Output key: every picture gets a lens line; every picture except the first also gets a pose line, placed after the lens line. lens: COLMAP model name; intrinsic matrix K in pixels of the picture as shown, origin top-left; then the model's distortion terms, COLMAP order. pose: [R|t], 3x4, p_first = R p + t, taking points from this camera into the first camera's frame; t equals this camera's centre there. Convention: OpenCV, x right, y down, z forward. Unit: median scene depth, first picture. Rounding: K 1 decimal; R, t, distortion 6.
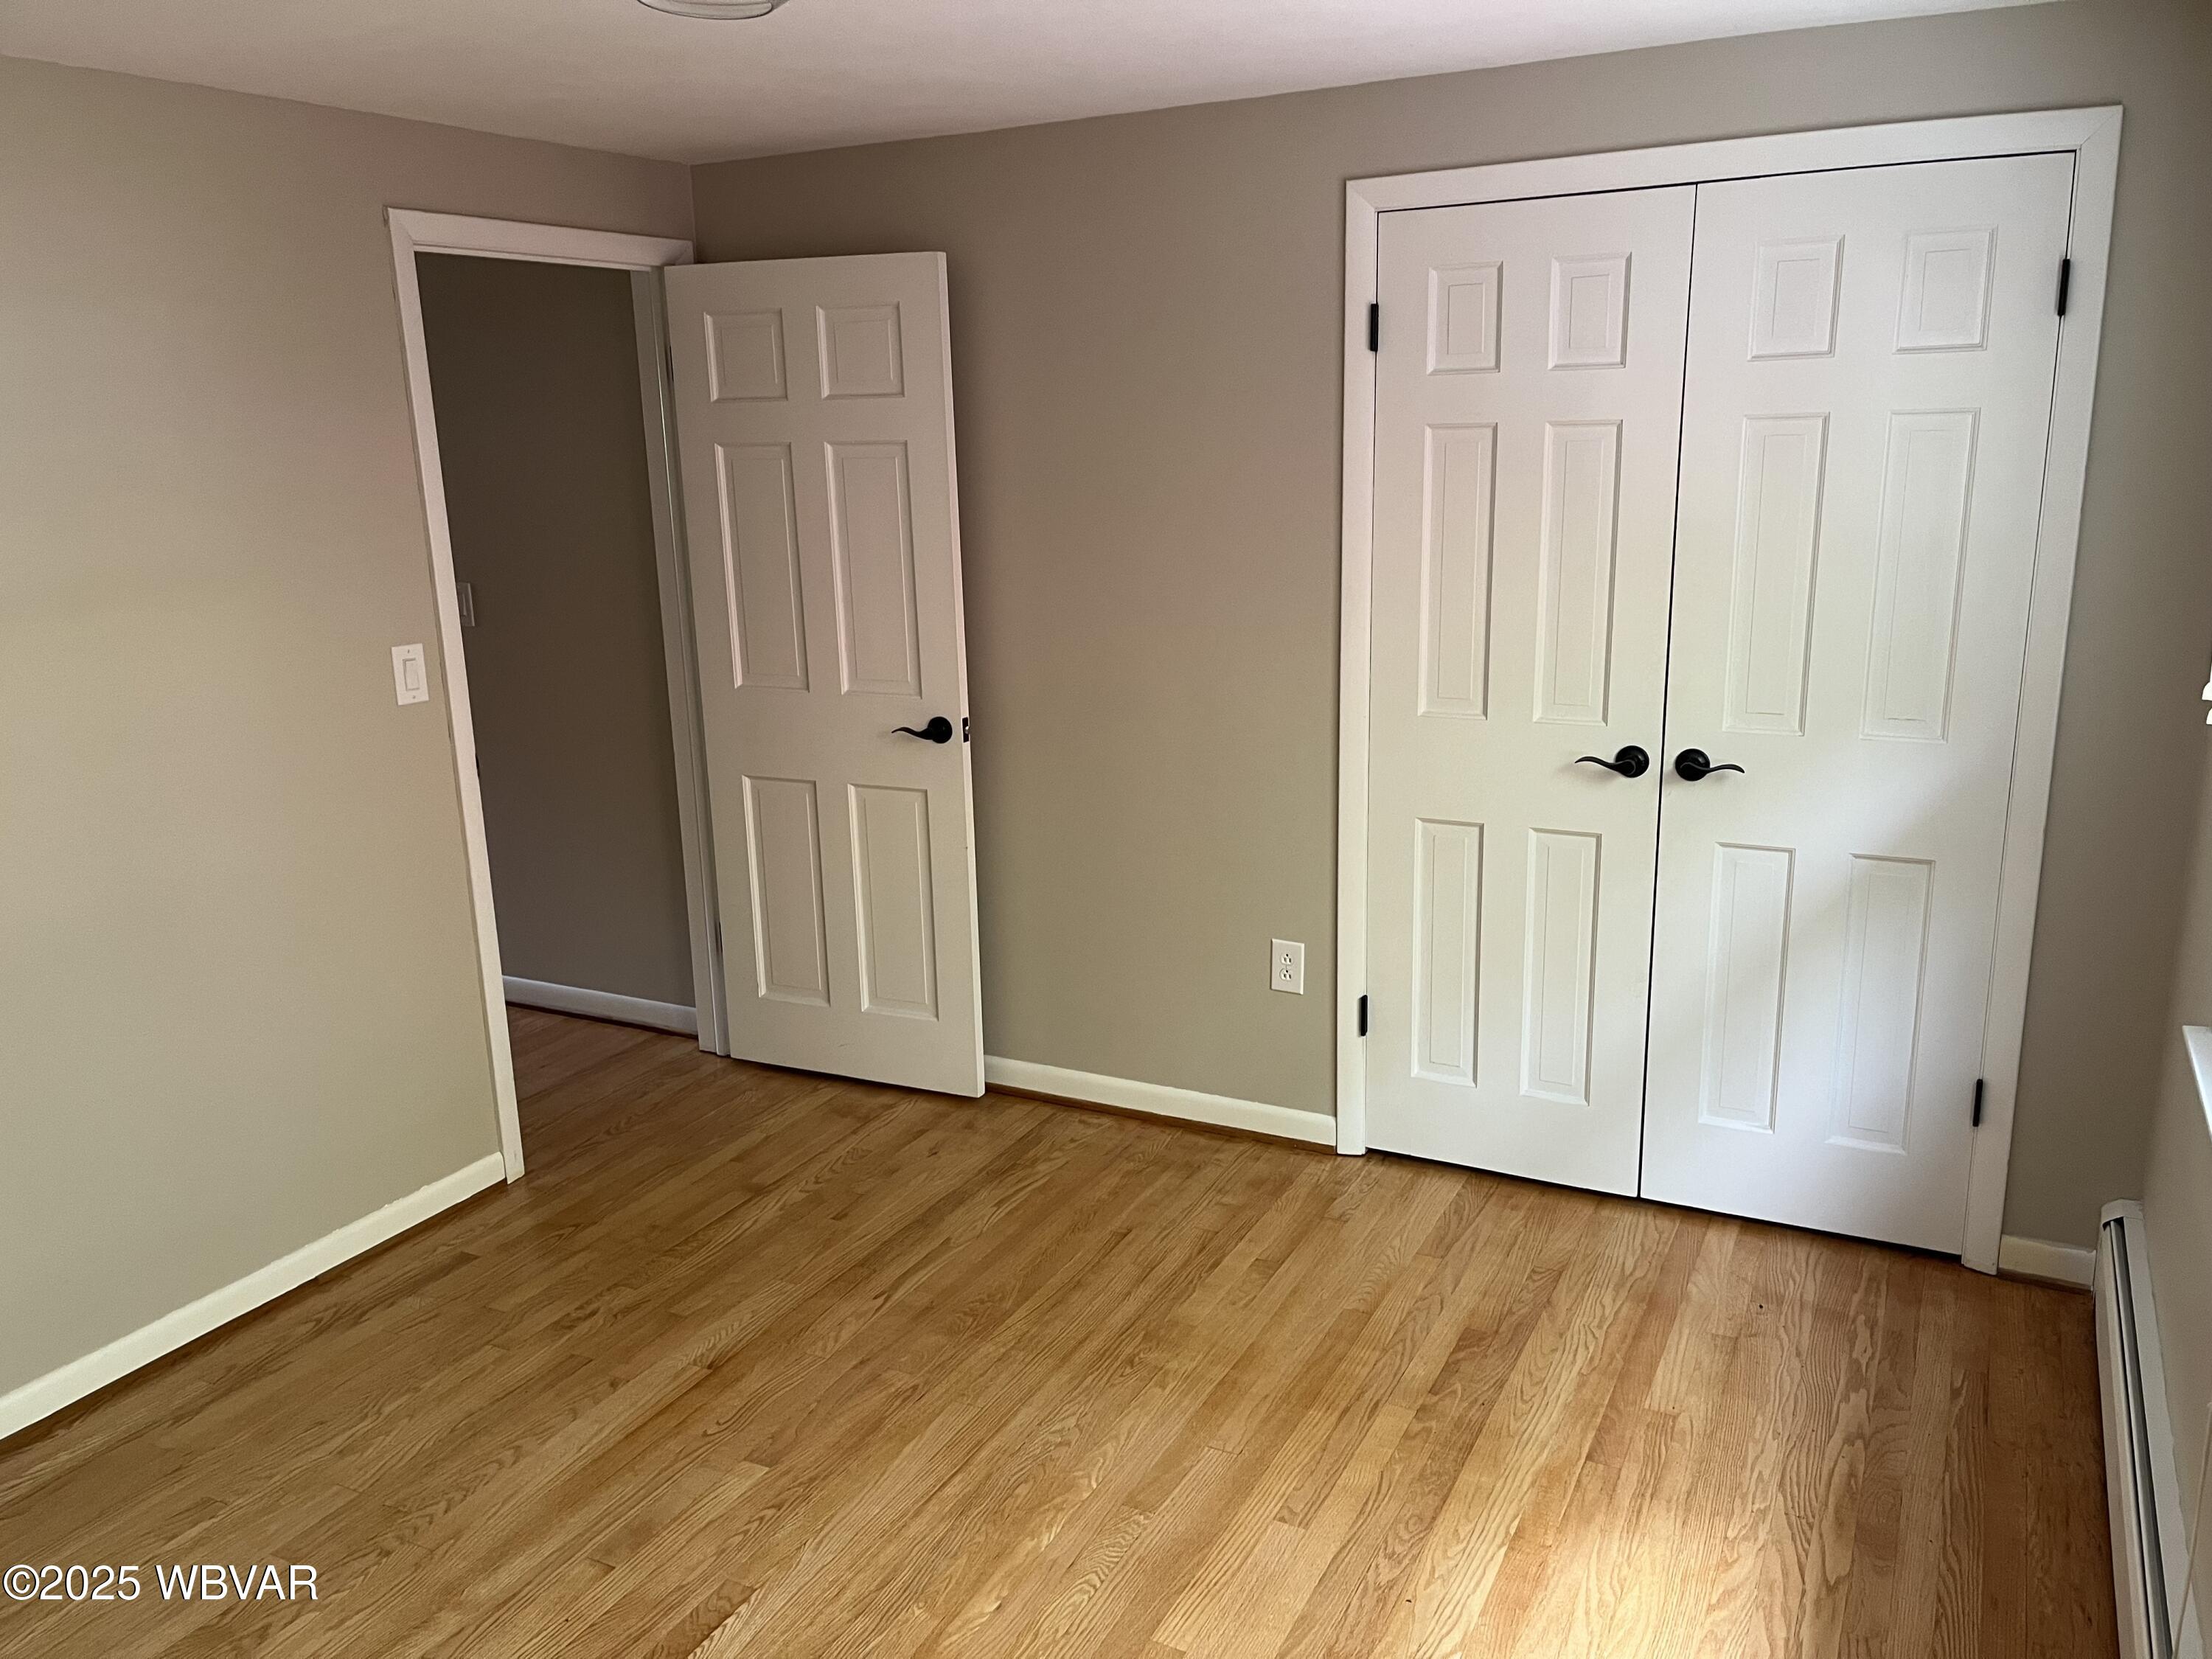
lens RADIAL K [[1668.9, 0, 1106.0], [0, 1668.9, 829.5], [0, 0, 1]] dist [0.071032, -0.104954]
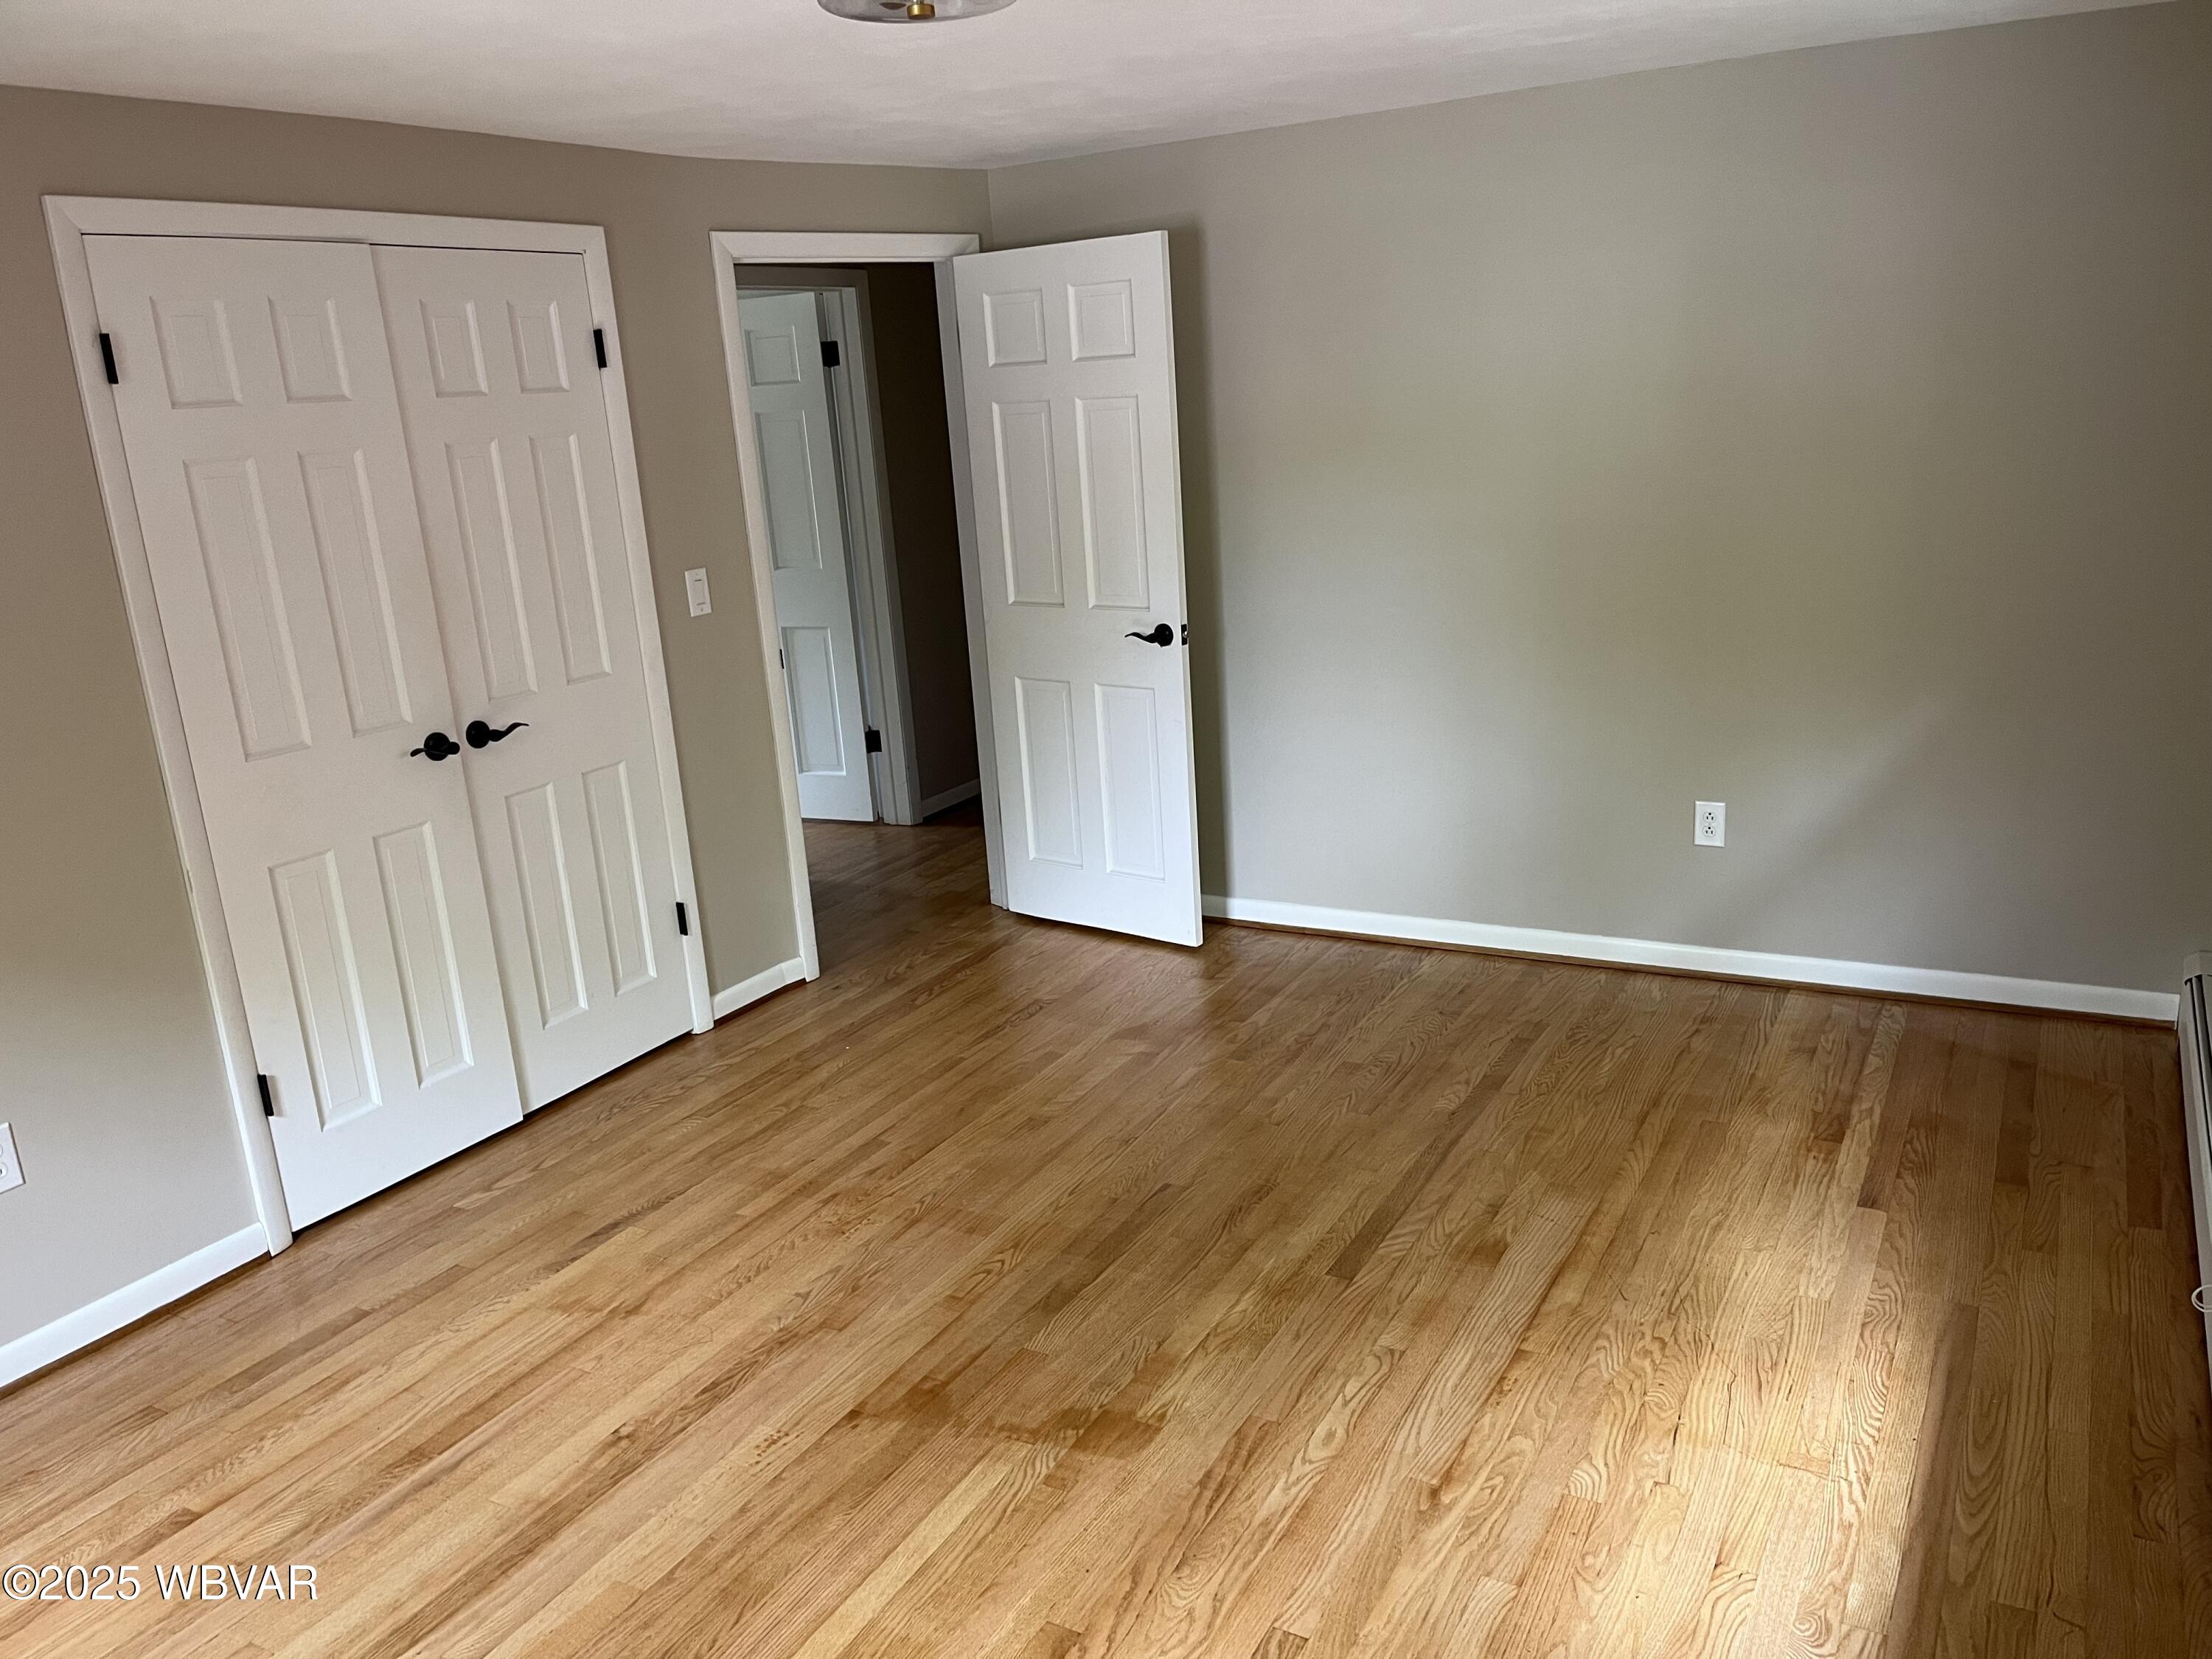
lens RADIAL K [[1697.7, 0, 1106.0], [0, 1697.7, 829.5], [0, 0, 1]] dist [0.066890, -0.000711]
pose [[0.038016, -0.231148, 0.972176, -0.824040], [0.312714, 0.926766, 0.208123, -0.089062], [-0.949086, 0.296101, 0.107515, 0.464360]]
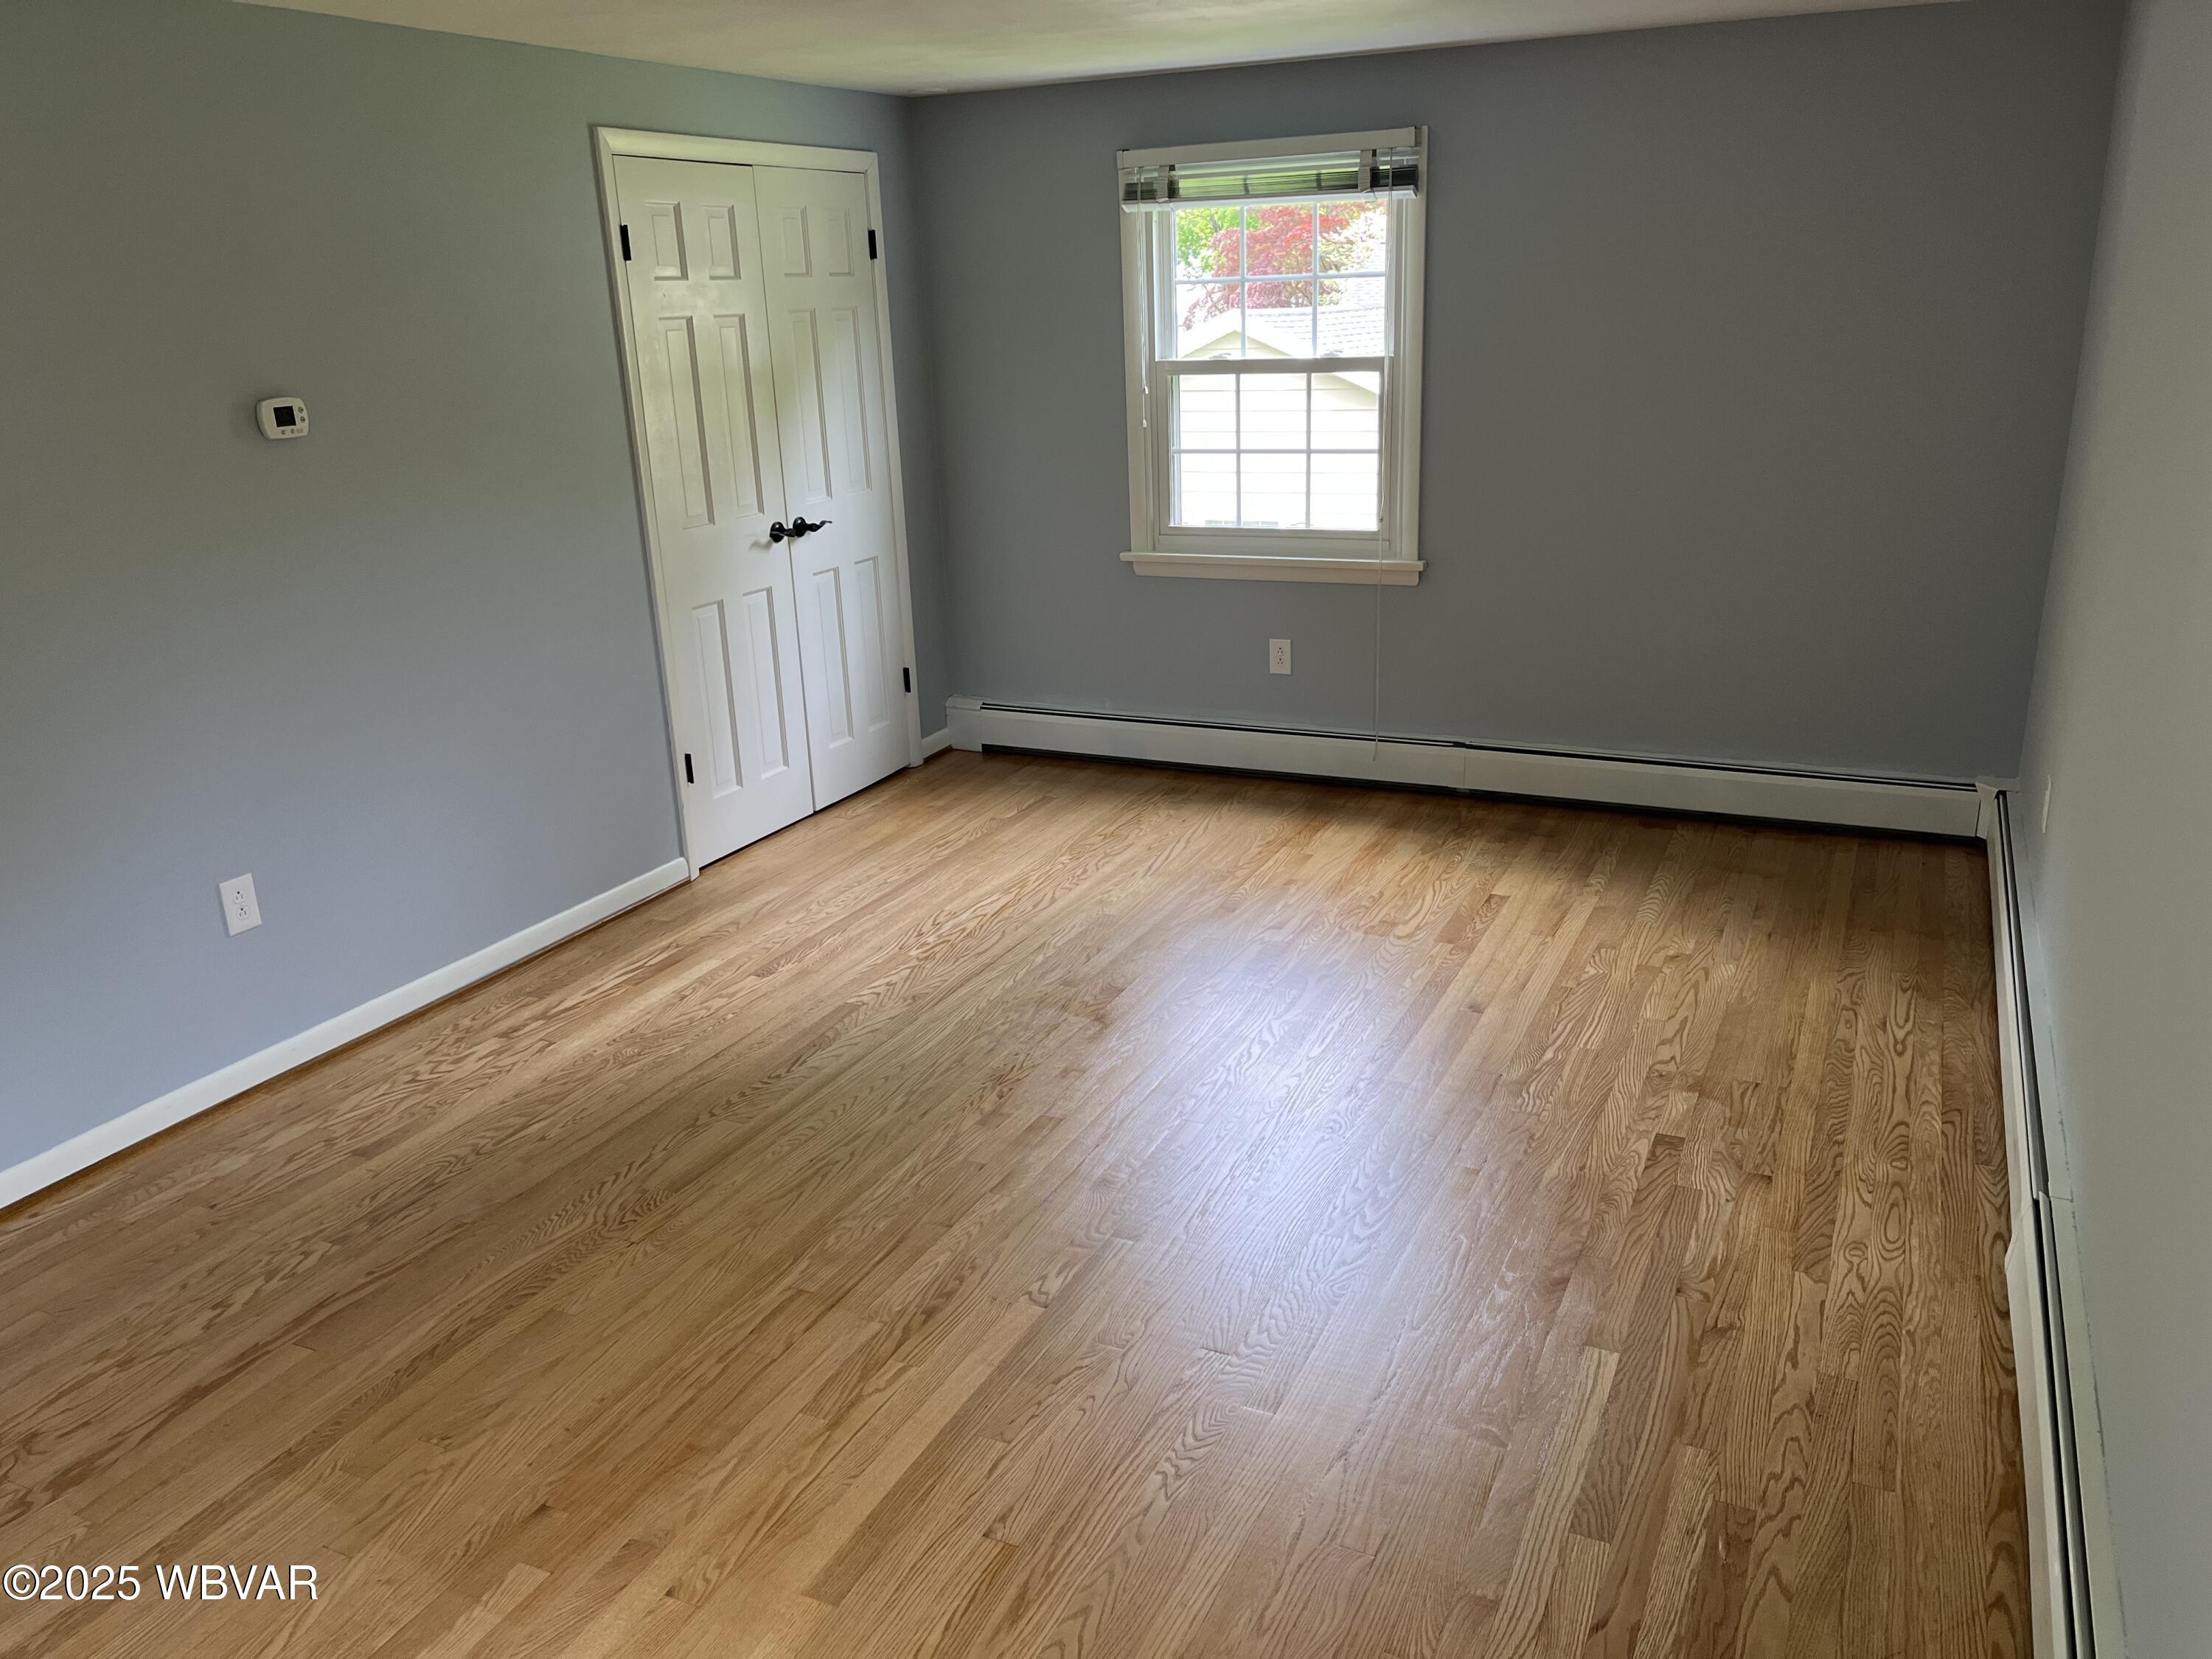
lens RADIAL K [[1668.9, 0, 1106.0], [0, 1668.9, 829.5], [0, 0, 1]] dist [0.071032, -0.104954]
pose [[-0.038255, -0.284115, 0.958027, -1.307066], [0.282122, 0.916654, 0.283111, -0.145799], [-0.958615, 0.281111, 0.045089, 0.715329]]
